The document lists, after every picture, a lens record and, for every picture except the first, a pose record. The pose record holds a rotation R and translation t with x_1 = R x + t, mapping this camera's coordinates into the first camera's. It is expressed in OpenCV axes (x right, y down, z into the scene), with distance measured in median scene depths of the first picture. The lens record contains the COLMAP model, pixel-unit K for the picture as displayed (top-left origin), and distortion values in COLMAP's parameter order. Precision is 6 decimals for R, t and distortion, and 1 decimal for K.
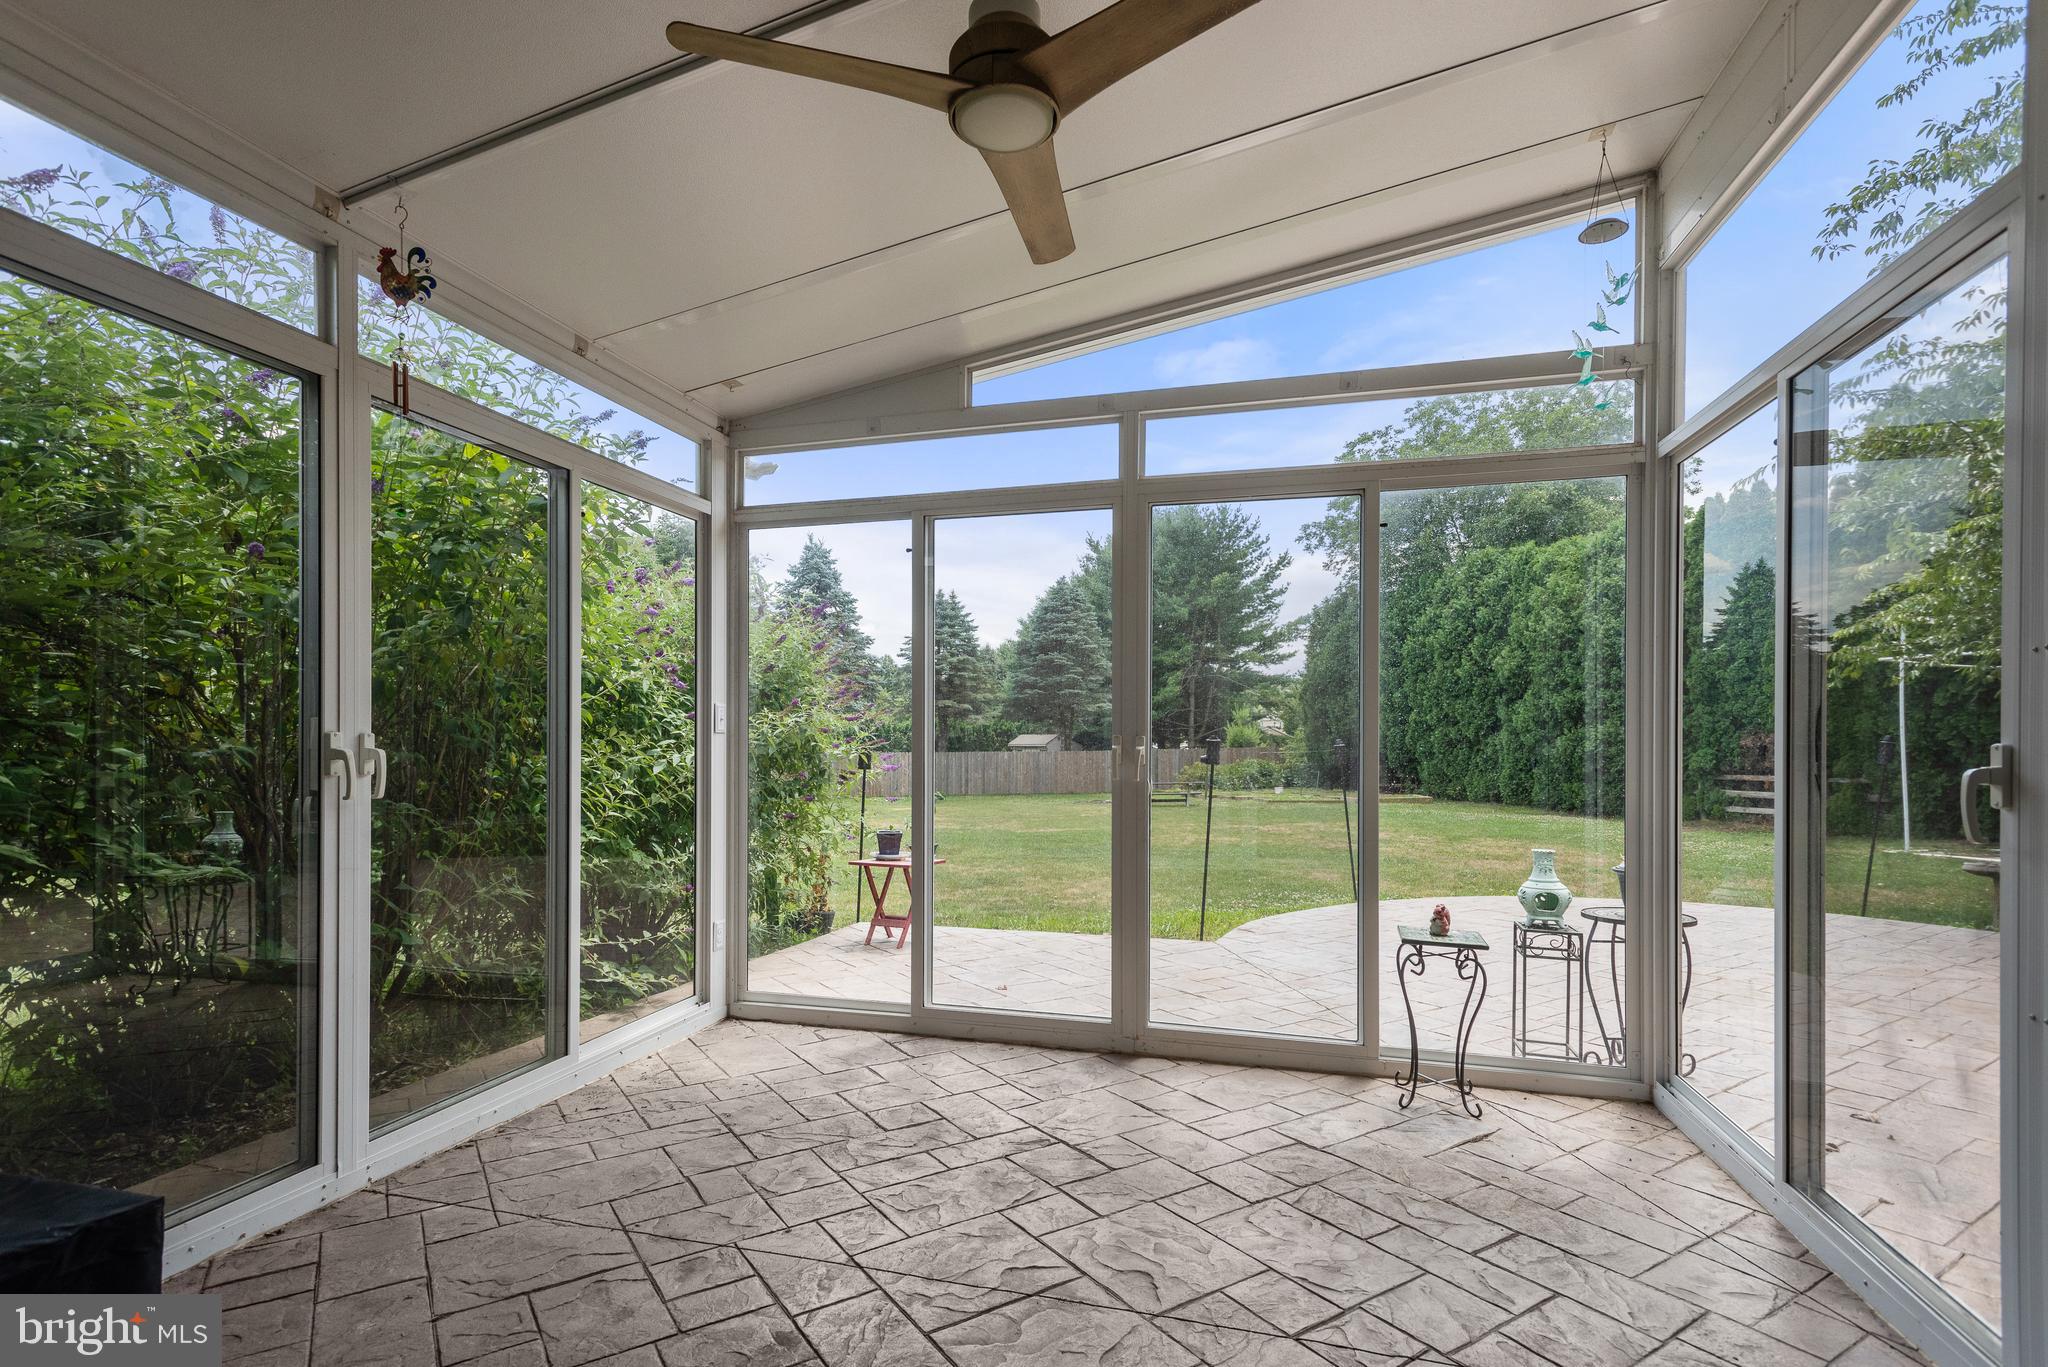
lens RADIAL K [[983.5, 0, 998.8], [0, 983.5, 739.1], [0, 0, 1]] dist [0.004520, 0.000282]
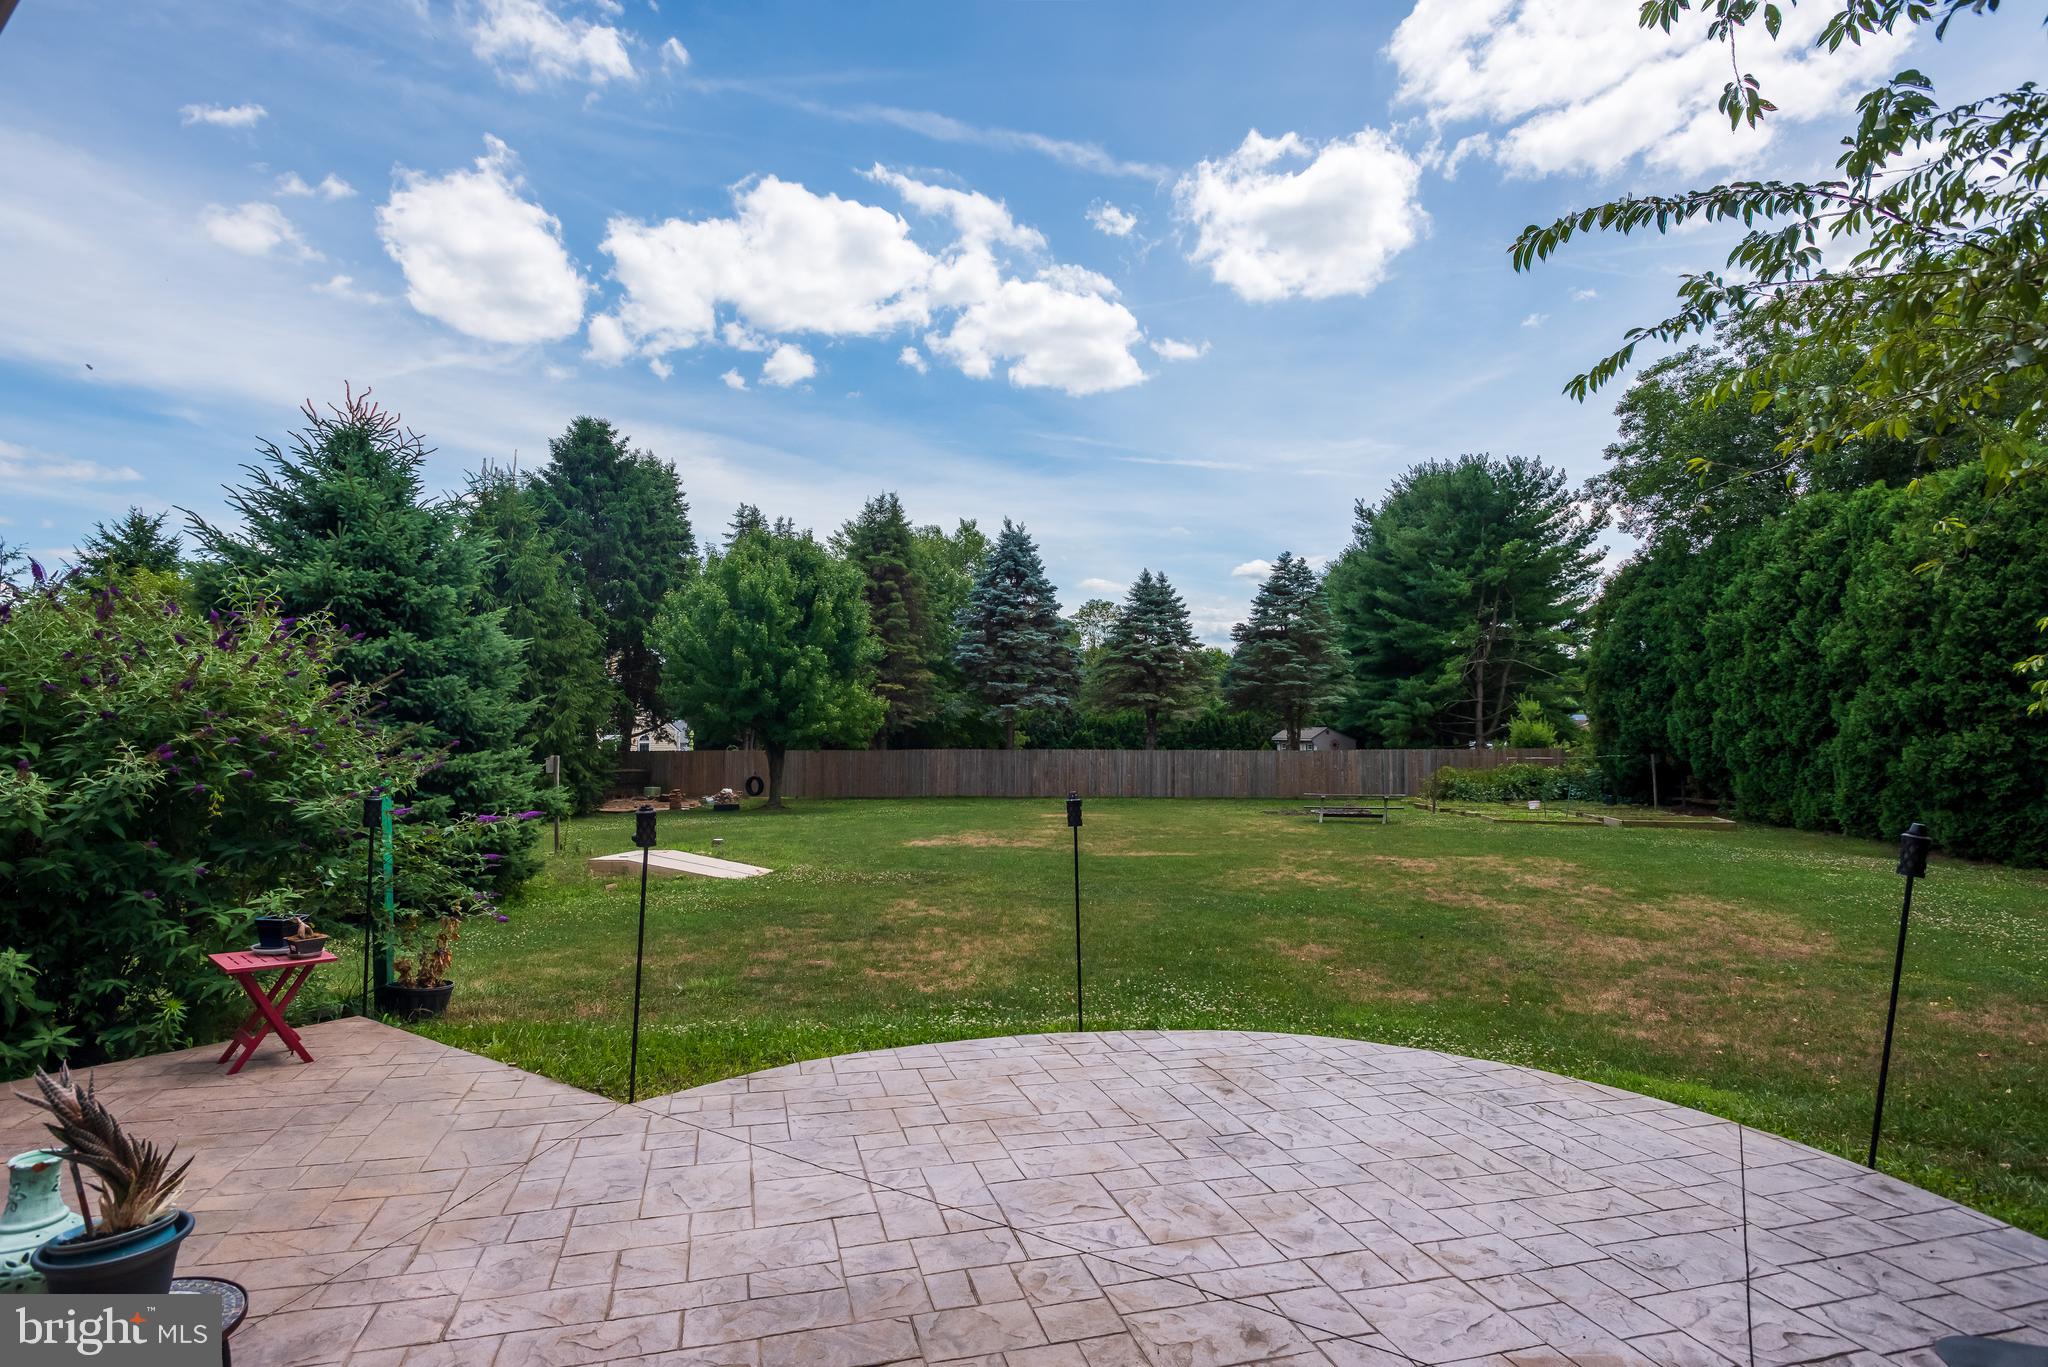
lens RADIAL K [[1016.2, 0, 1034.9], [0, 1016.2, 689.4], [0, 0, 1]] dist [-0.002266, -0.000125]
pose [[0.953711, -0.003459, -0.300704, 0.148884], [-0.007028, 0.999404, -0.033787, -0.012385], [0.300642, 0.034336, 0.953119, 0.078476]]
